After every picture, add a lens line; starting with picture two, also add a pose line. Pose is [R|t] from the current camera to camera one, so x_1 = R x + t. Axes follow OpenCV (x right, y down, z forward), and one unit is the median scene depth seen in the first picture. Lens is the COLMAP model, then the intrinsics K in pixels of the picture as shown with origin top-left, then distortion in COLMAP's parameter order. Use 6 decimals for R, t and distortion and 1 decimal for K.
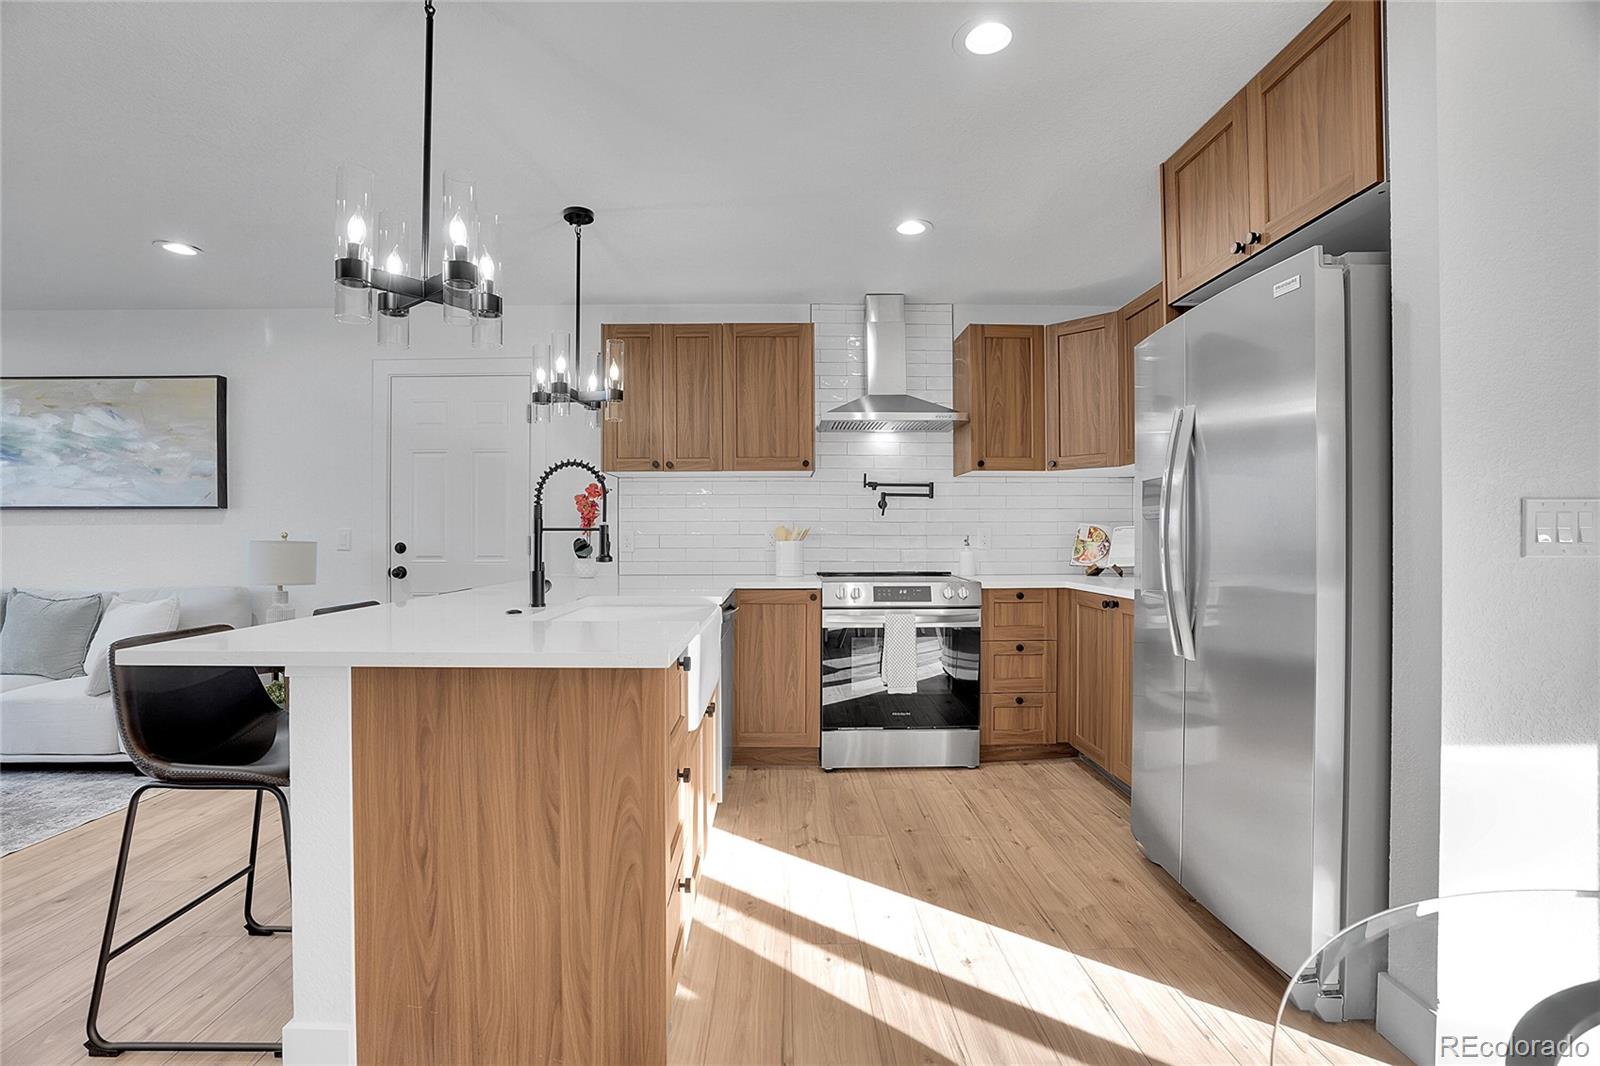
lens RADIAL K [[739.6, 0, 796.5], [0, 739.6, 535.5], [0, 0, 1]] dist [-0.073374, 0.028908]
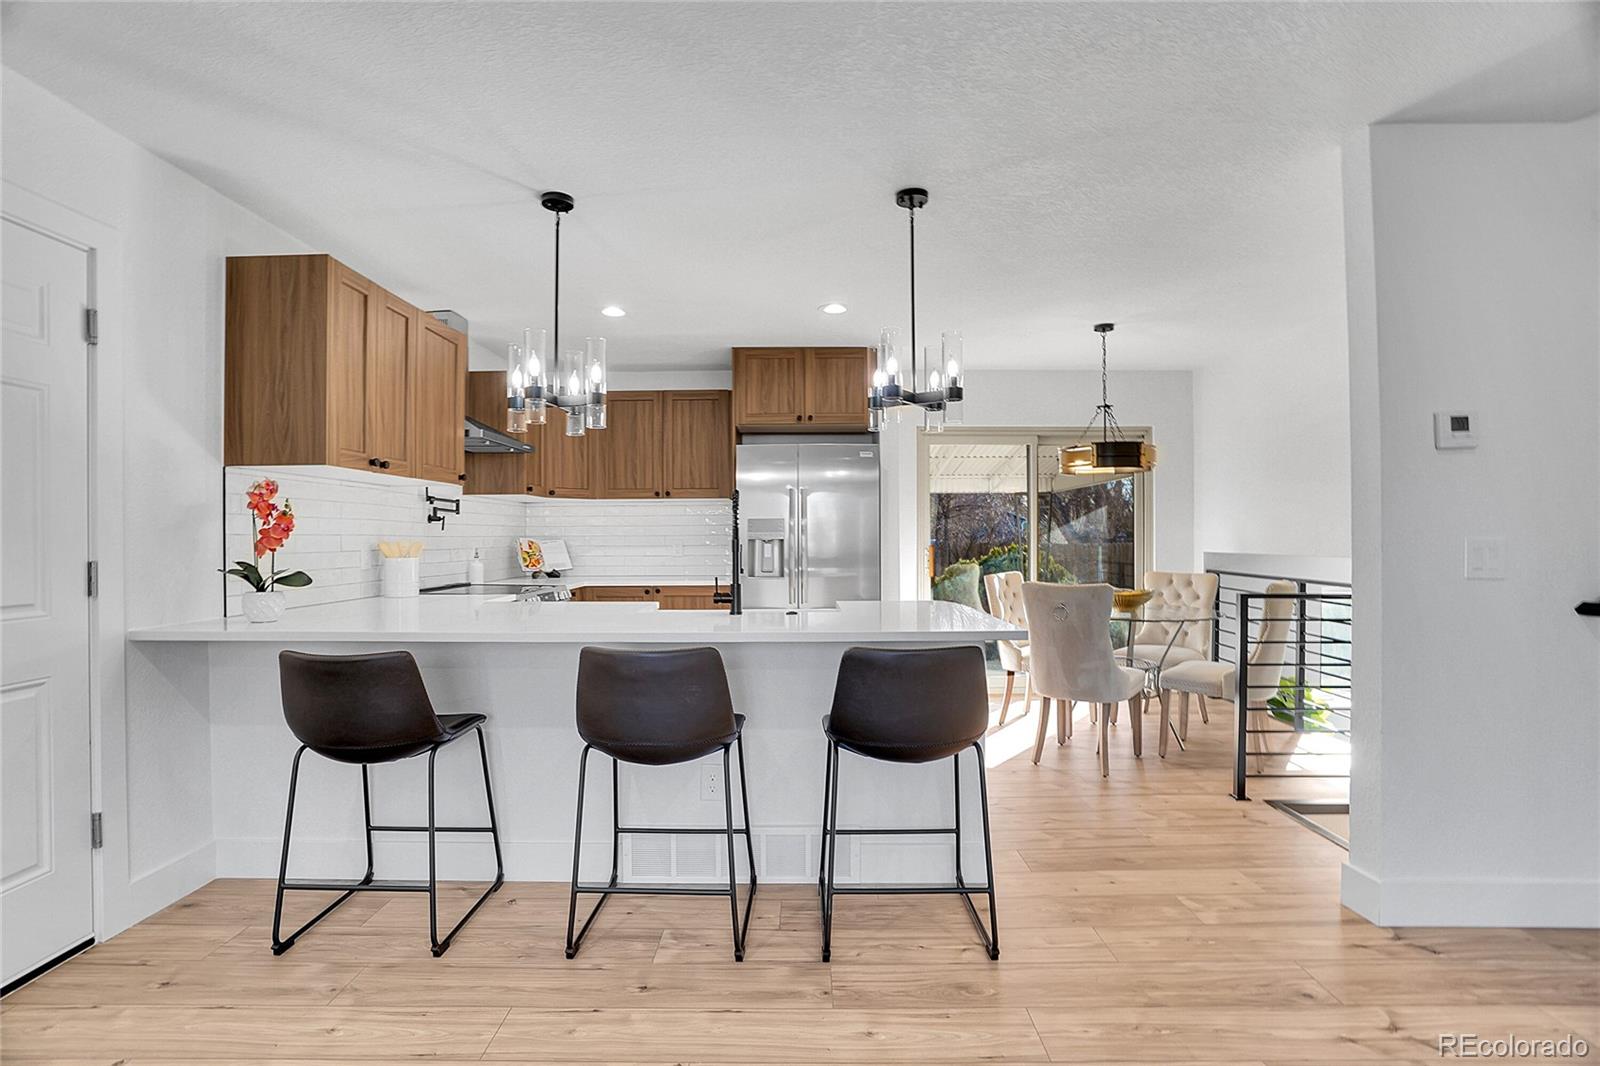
lens RADIAL K [[739.6, 0, 796.5], [0, 739.6, 535.5], [0, 0, 1]] dist [-0.073374, 0.028908]
pose [[0.024801, 0.004169, 0.999684, -0.878196], [0.003652, 0.999984, -0.004261, -0.013895], [-0.999686, 0.003757, 0.024785, 0.500603]]
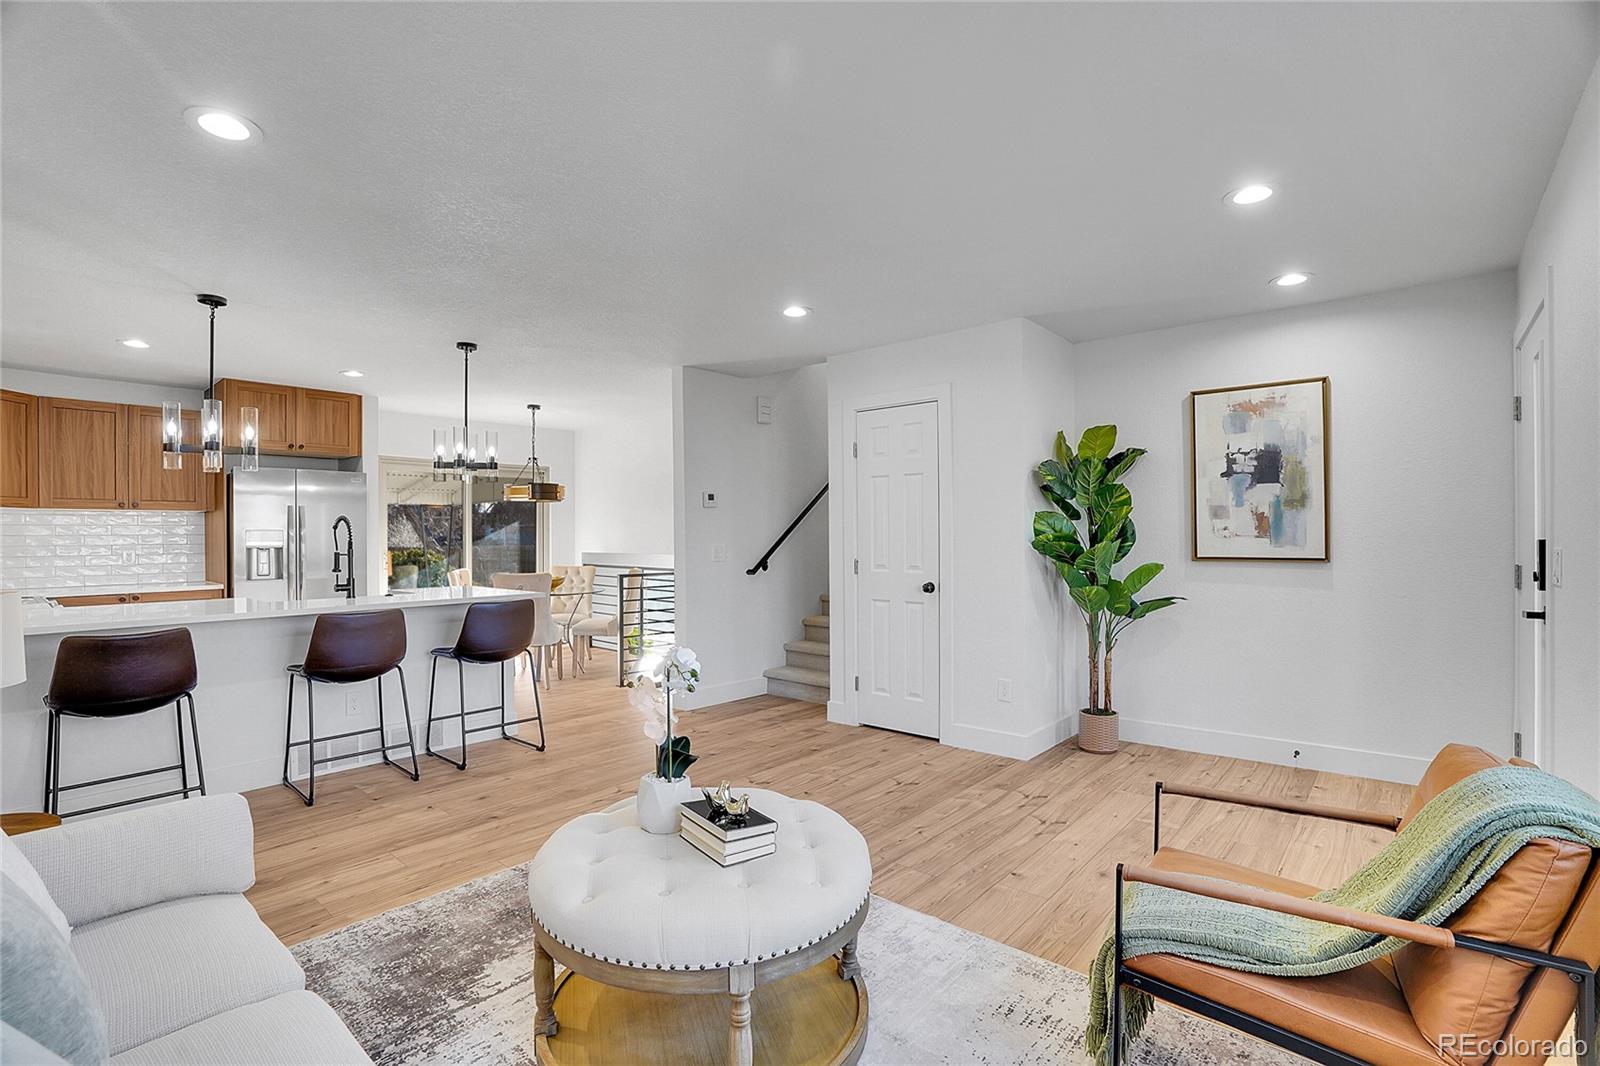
lens RADIAL K [[739.6, 0, 796.5], [0, 739.6, 535.5], [0, 0, 1]] dist [-0.073374, 0.028908]
pose [[-0.742658, 0.007890, 0.669625, -1.341961], [0.008573, 0.999961, -0.002275, -0.024530], [-0.669617, 0.004050, -0.742696, 0.904858]]
